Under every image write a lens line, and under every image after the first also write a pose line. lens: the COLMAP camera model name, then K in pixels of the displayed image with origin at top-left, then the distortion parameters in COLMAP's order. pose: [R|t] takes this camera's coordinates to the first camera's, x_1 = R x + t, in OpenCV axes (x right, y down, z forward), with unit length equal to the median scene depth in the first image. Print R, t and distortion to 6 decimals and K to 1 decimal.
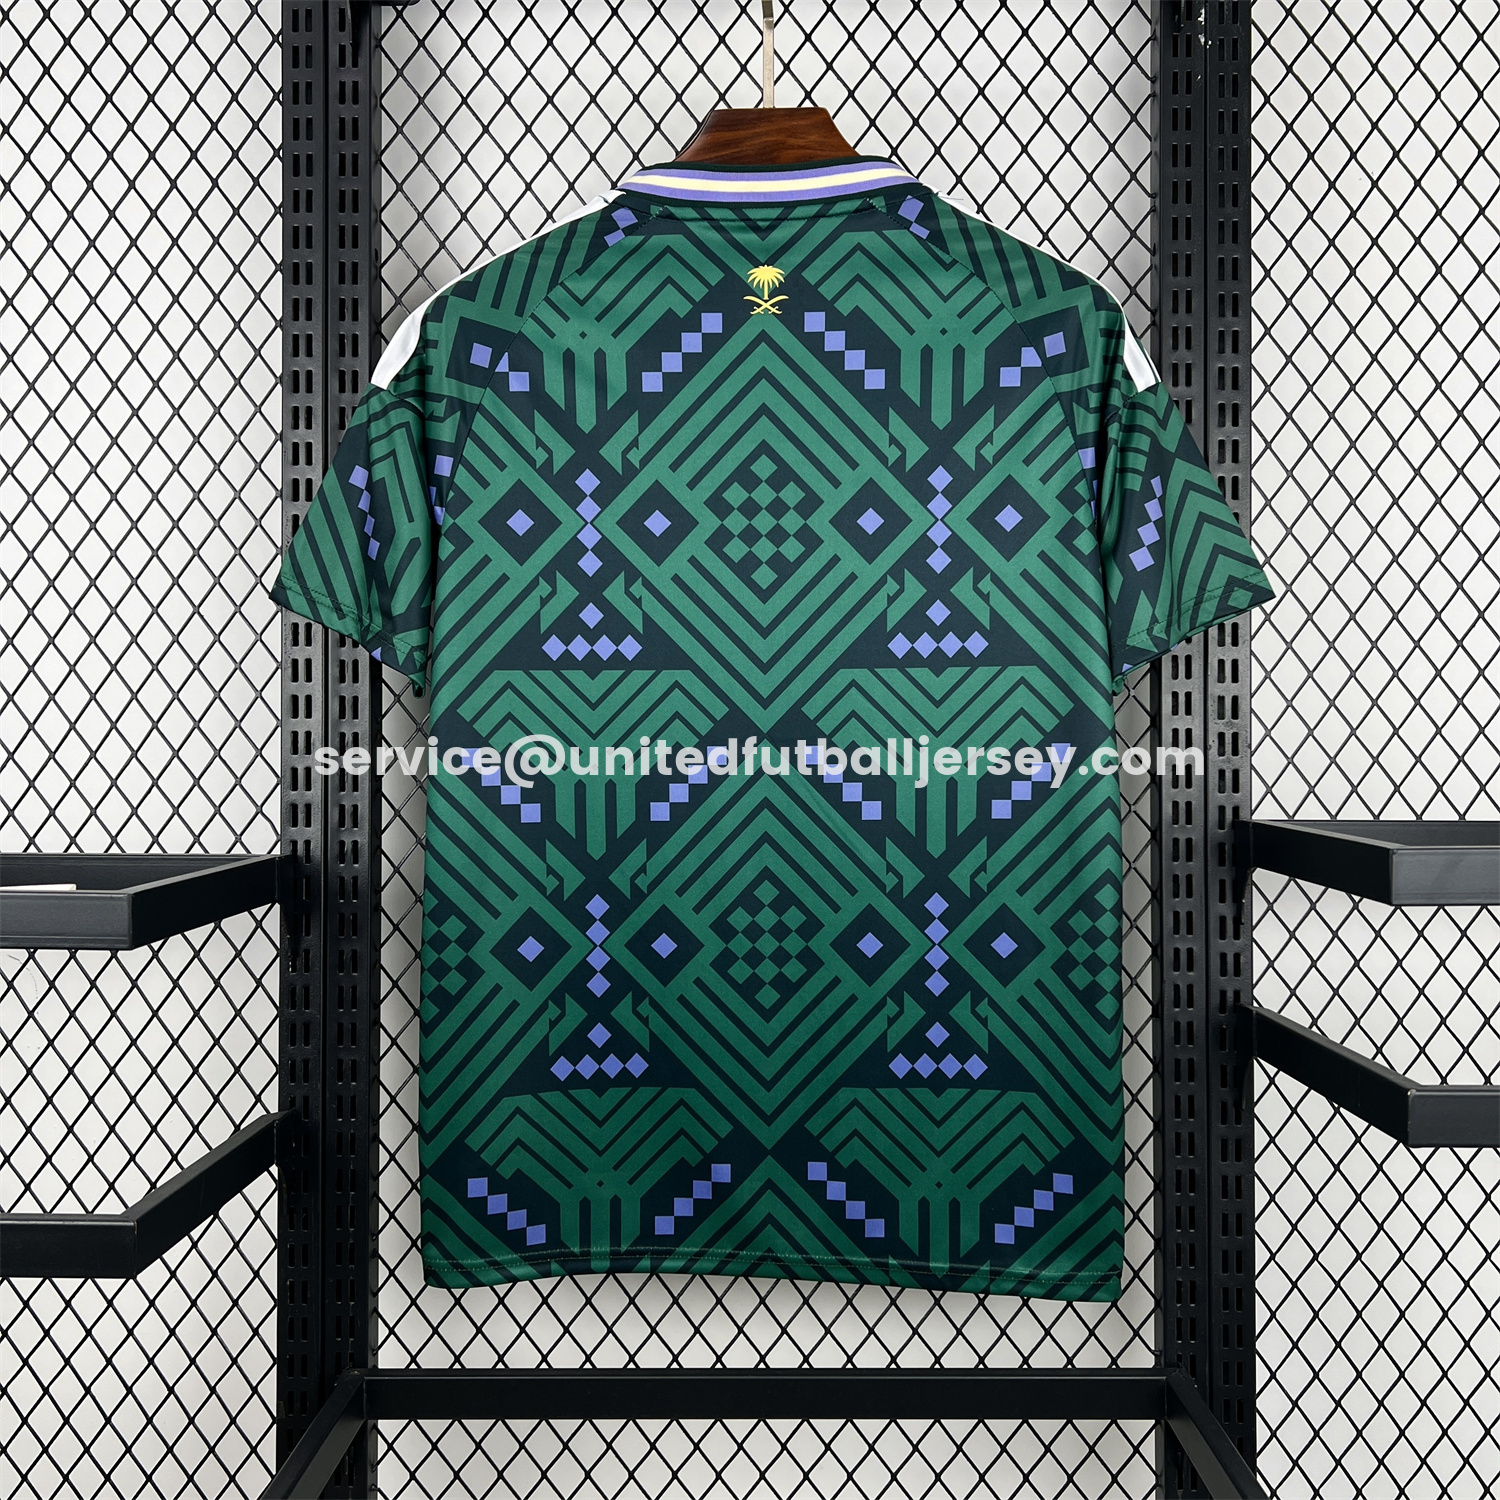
lens RADIAL K [[1446.1, 0, 750.0], [0, 1446.1, 750.0], [0, 0, 1]] dist [0.014237, -0.000340]
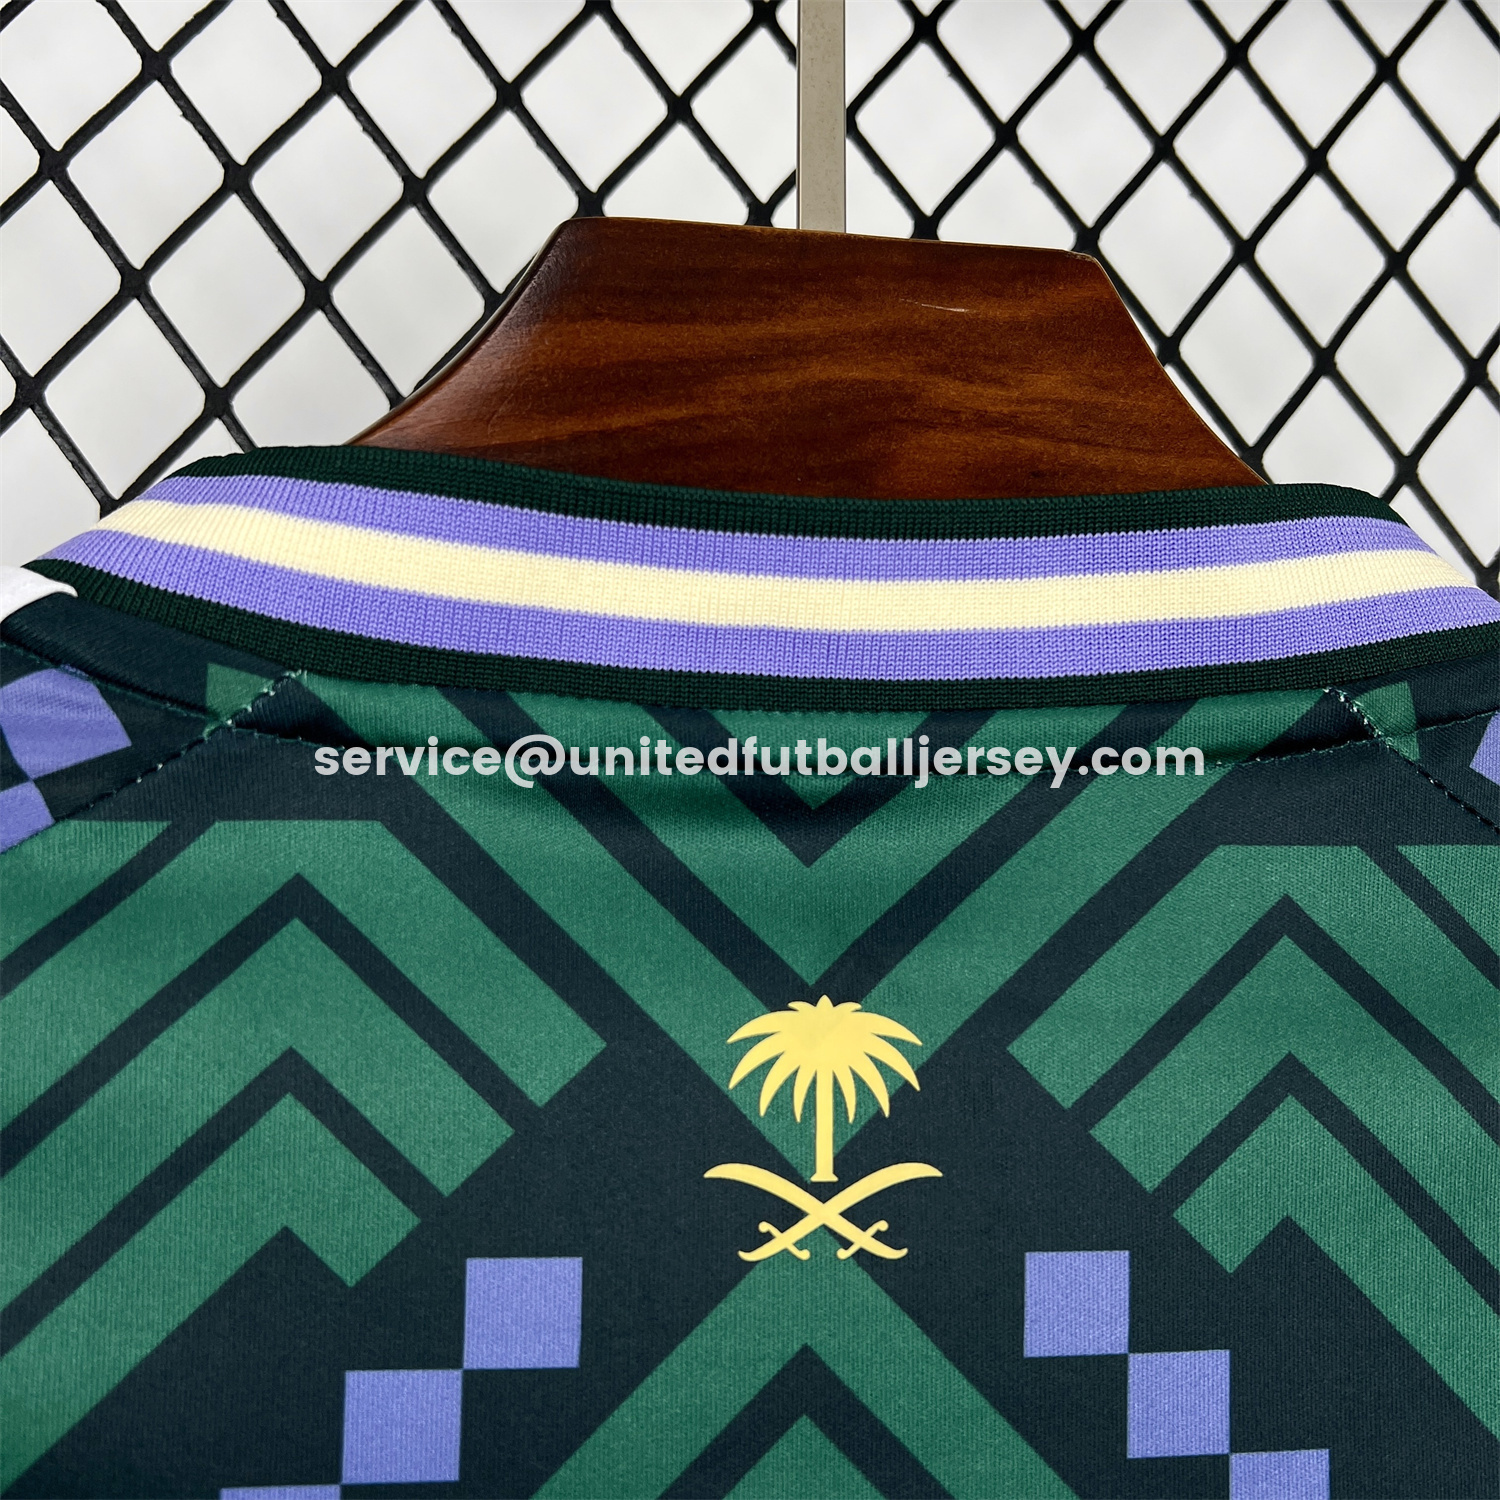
lens RADIAL K [[1446.1, 0, 750.0], [0, 1446.1, 750.0], [0, 0, 1]] dist [0.014237, -0.000340]
pose [[0.987008, 0.037612, 0.156208, -0.029430], [-0.011467, 0.986225, -0.165011, -0.335022], [-0.160262, 0.161076, 0.973843, 0.811399]]
